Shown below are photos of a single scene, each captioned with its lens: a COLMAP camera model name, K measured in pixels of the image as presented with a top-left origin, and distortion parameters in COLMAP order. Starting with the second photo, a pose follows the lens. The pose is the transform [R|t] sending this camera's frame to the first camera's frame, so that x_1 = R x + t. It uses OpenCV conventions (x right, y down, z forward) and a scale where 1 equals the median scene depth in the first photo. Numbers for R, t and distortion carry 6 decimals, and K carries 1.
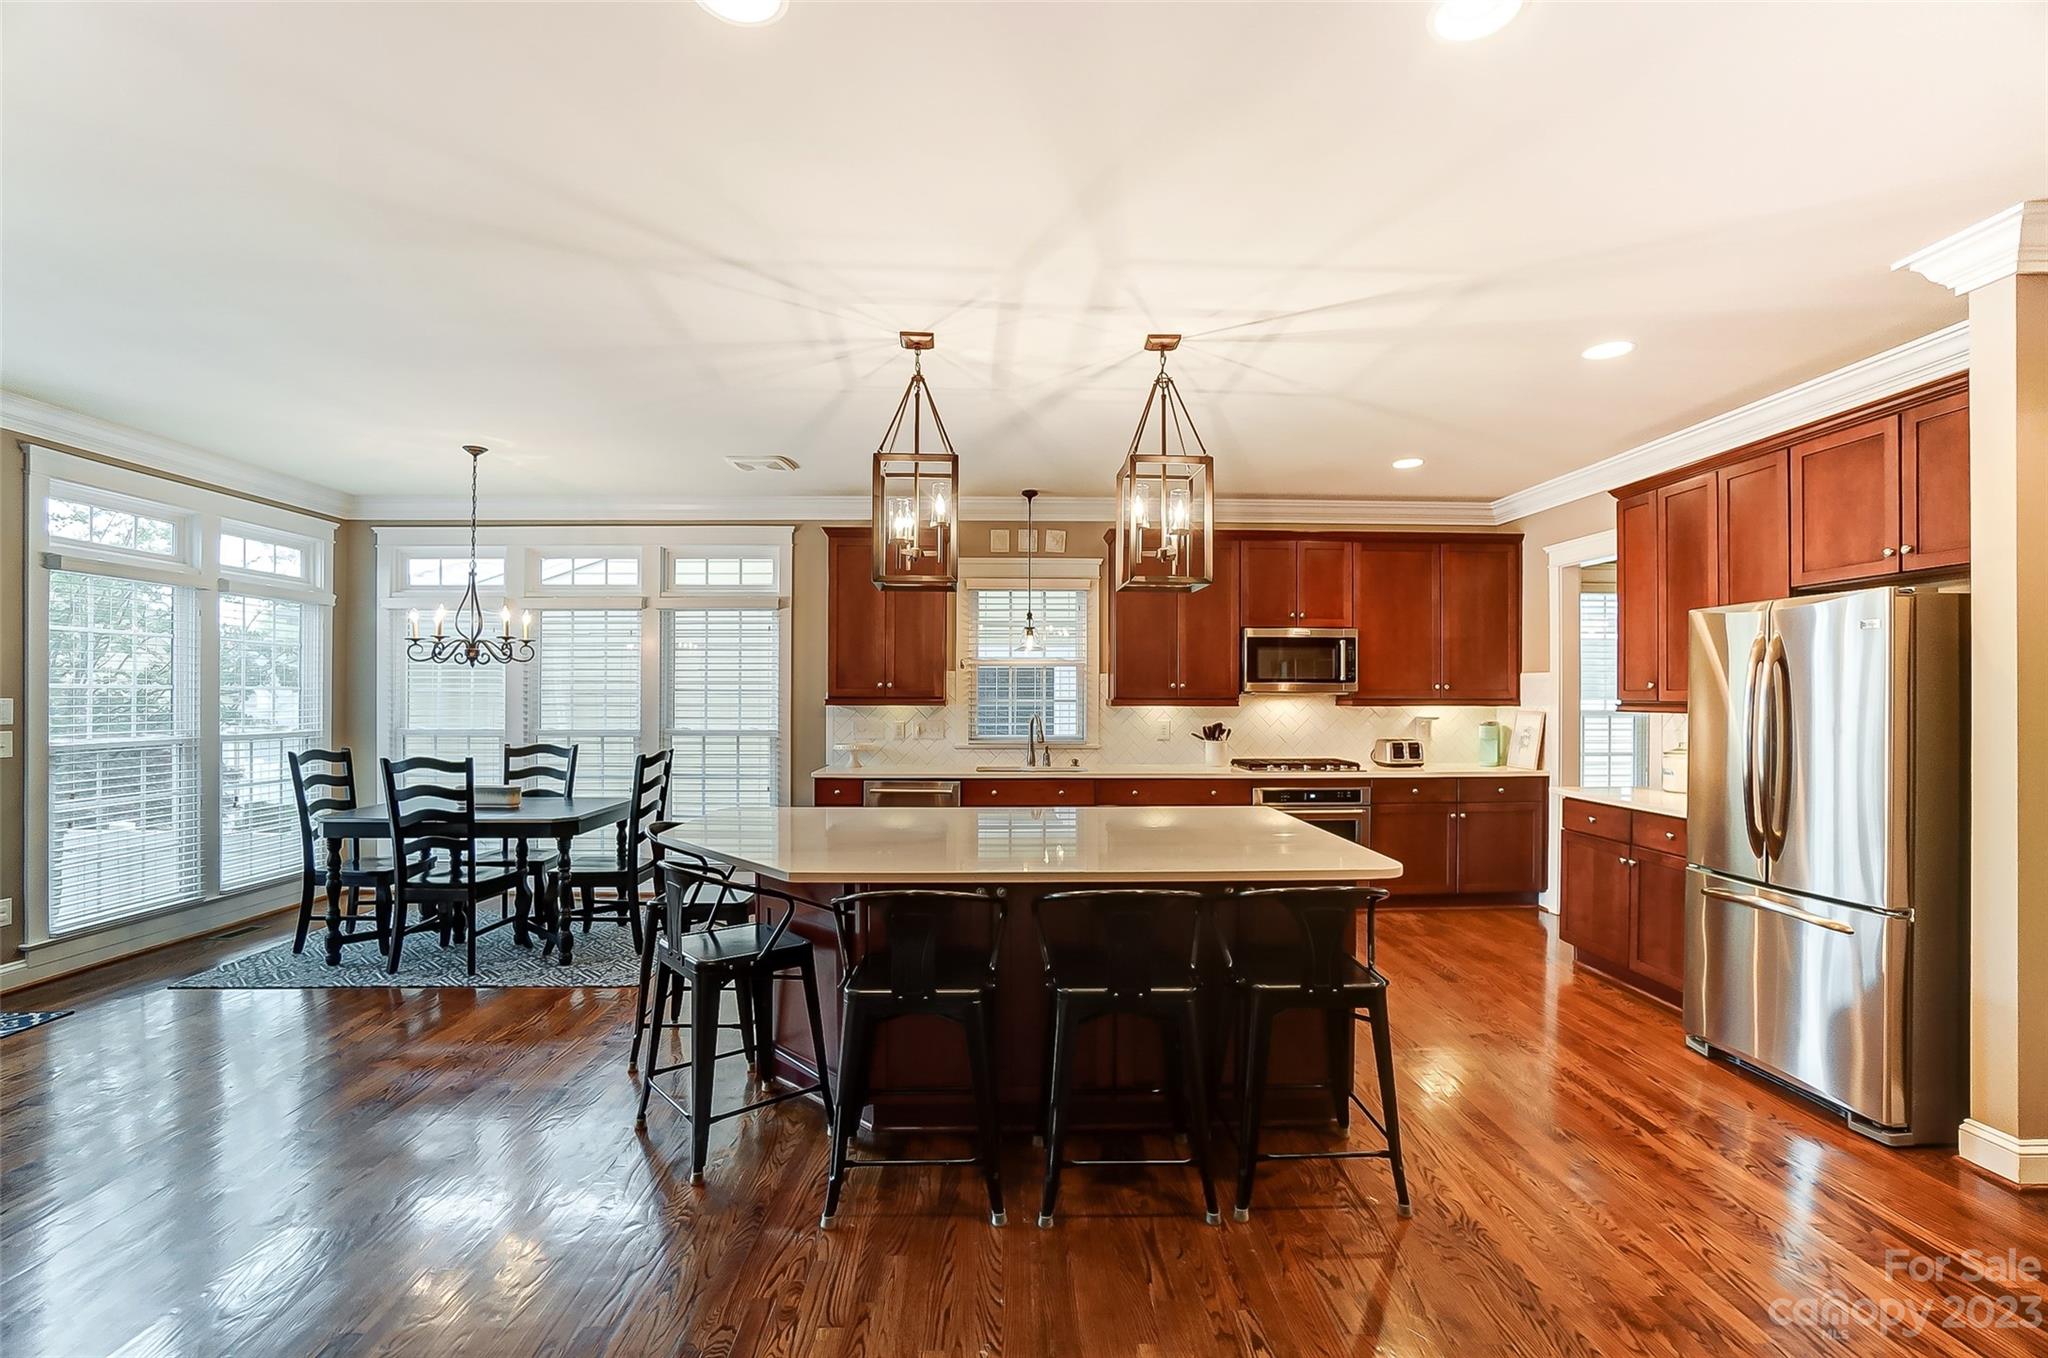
lens RADIAL K [[915.4, 0, 1016.3], [0, 915.4, 691.7], [0, 0, 1]] dist [-0.066400, 0.025473]
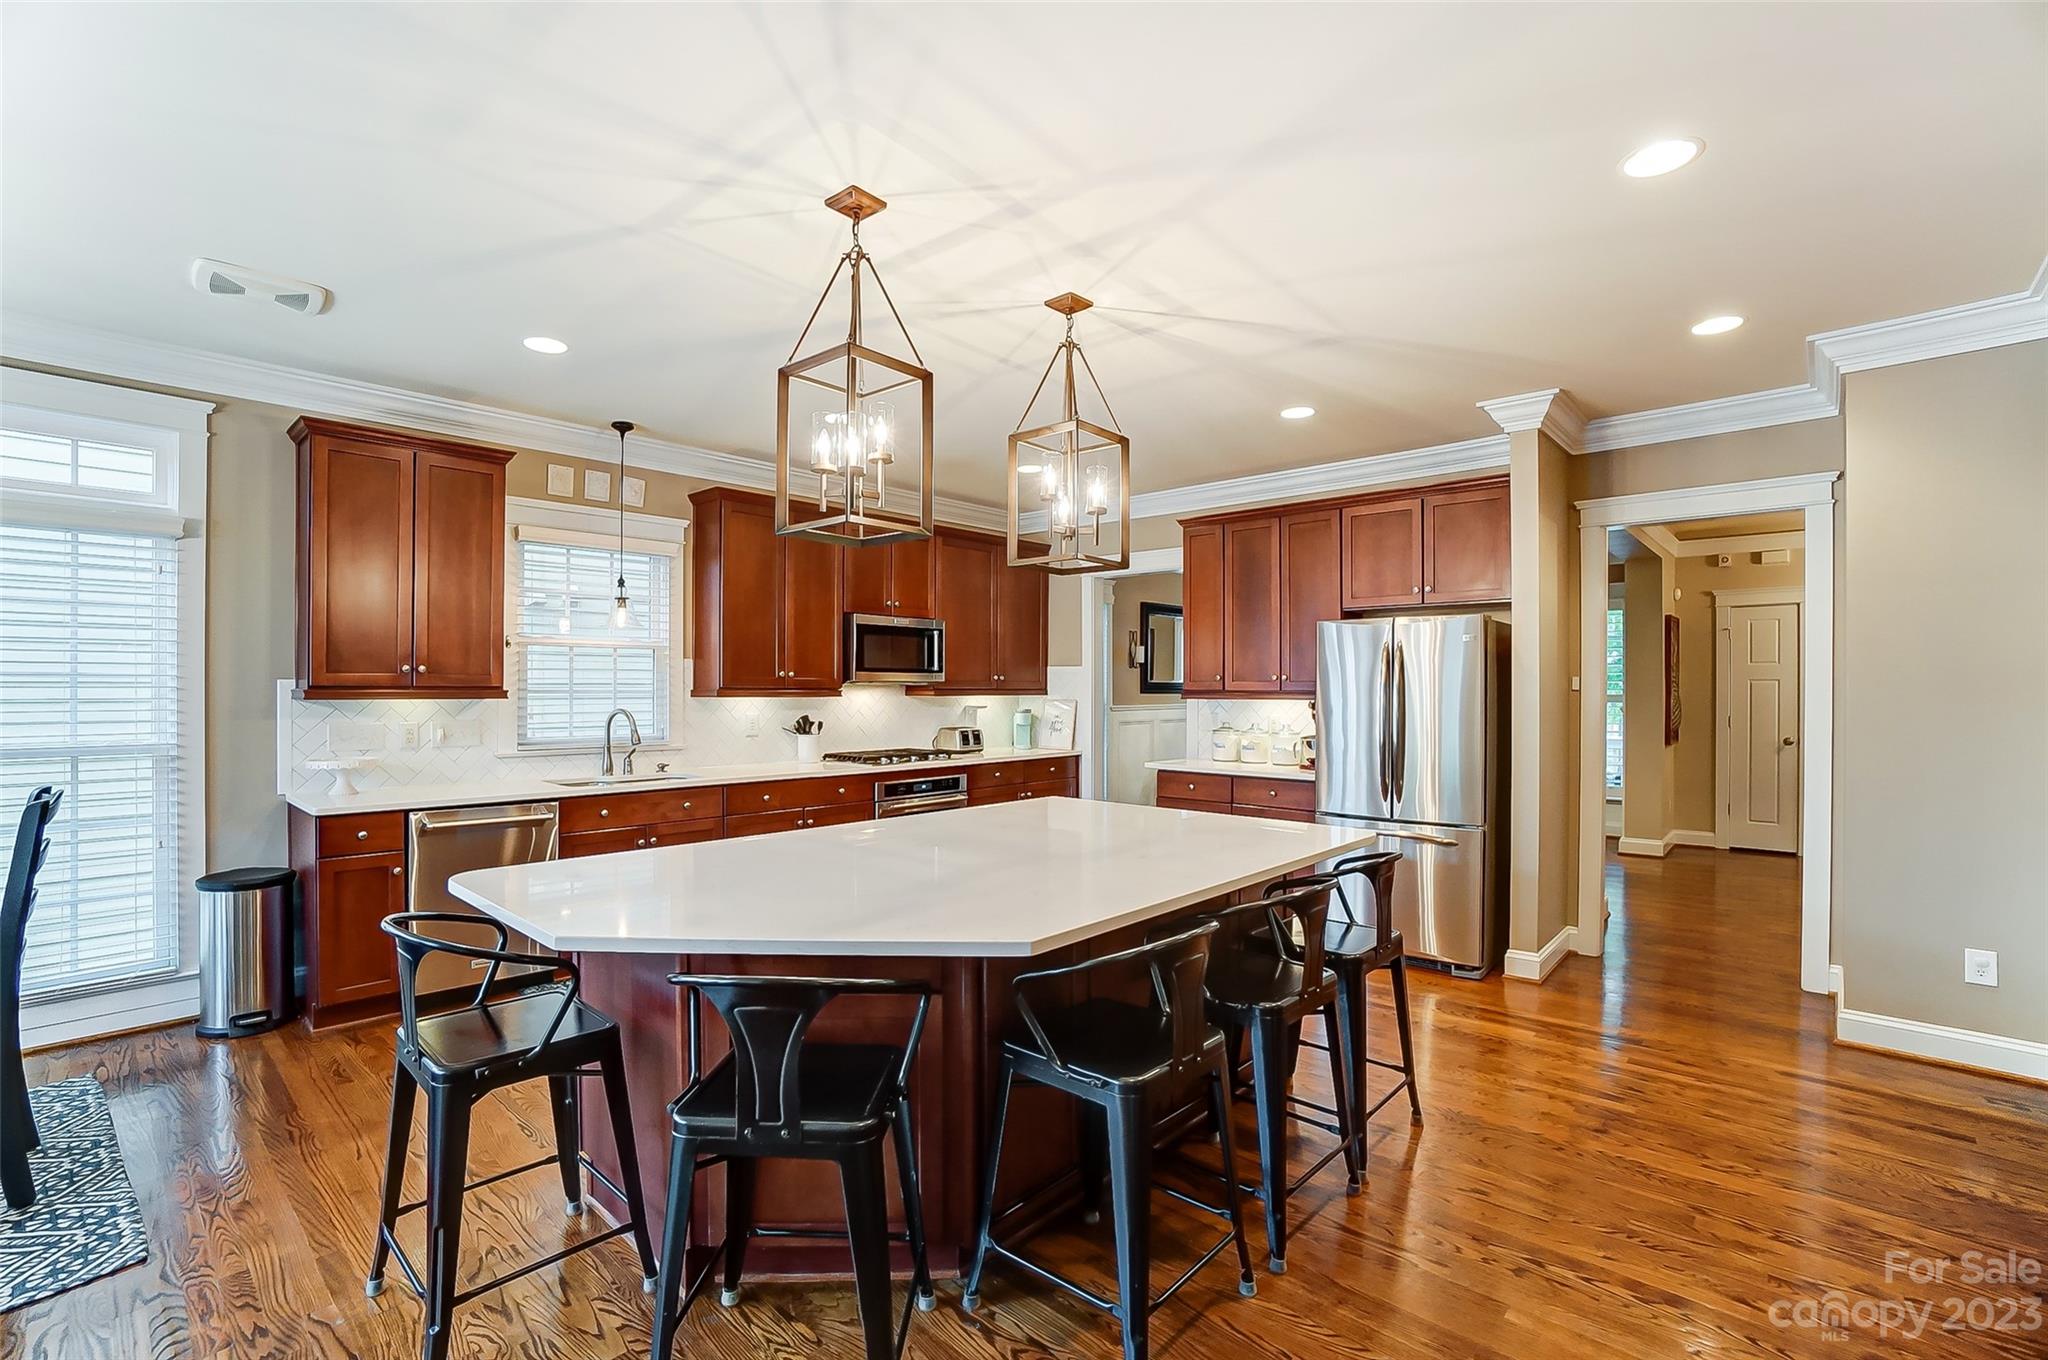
lens RADIAL K [[915.4, 0, 1016.3], [0, 915.4, 692.7], [0, 0, 1]] dist [-0.066400, 0.025473]
pose [[0.695117, -0.003920, 0.718886, -0.308156], [-0.003649, 0.999953, 0.008981, 0.002520], [-0.718888, -0.008866, 0.695070, 0.221153]]
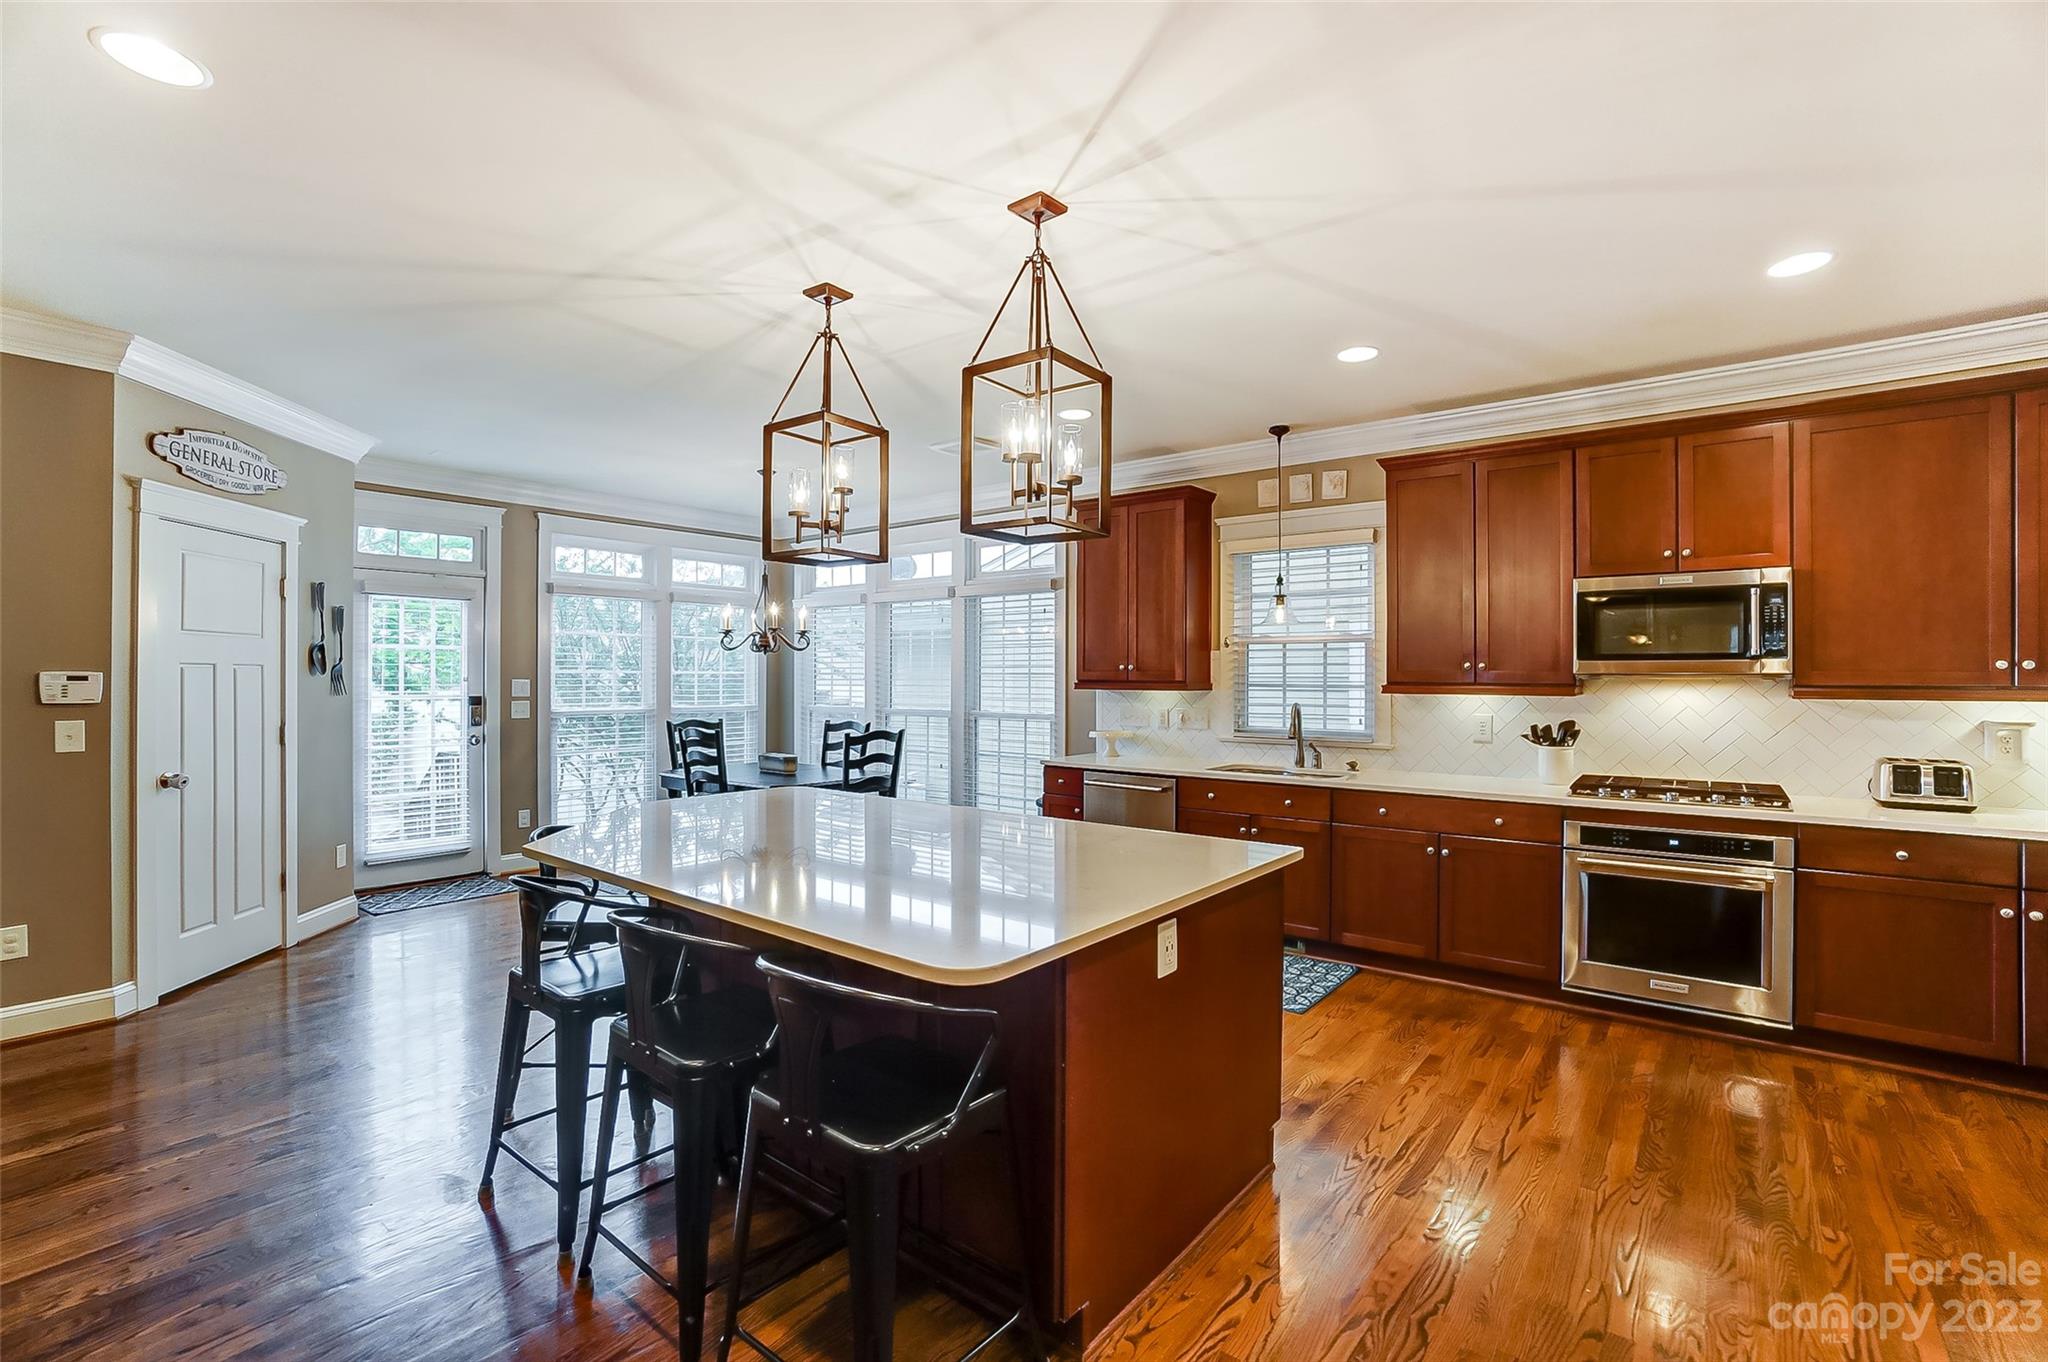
lens RADIAL K [[913.4, 0, 1020.7], [0, 913.4, 676.0], [0, 0, 1]] dist [-0.063102, 0.025922]
pose [[0.767778, -0.000661, -0.640716, 0.355978], [0.000298, 1.000000, -0.000675, 0.001587], [0.640716, 0.000327, 0.767778, 0.236223]]
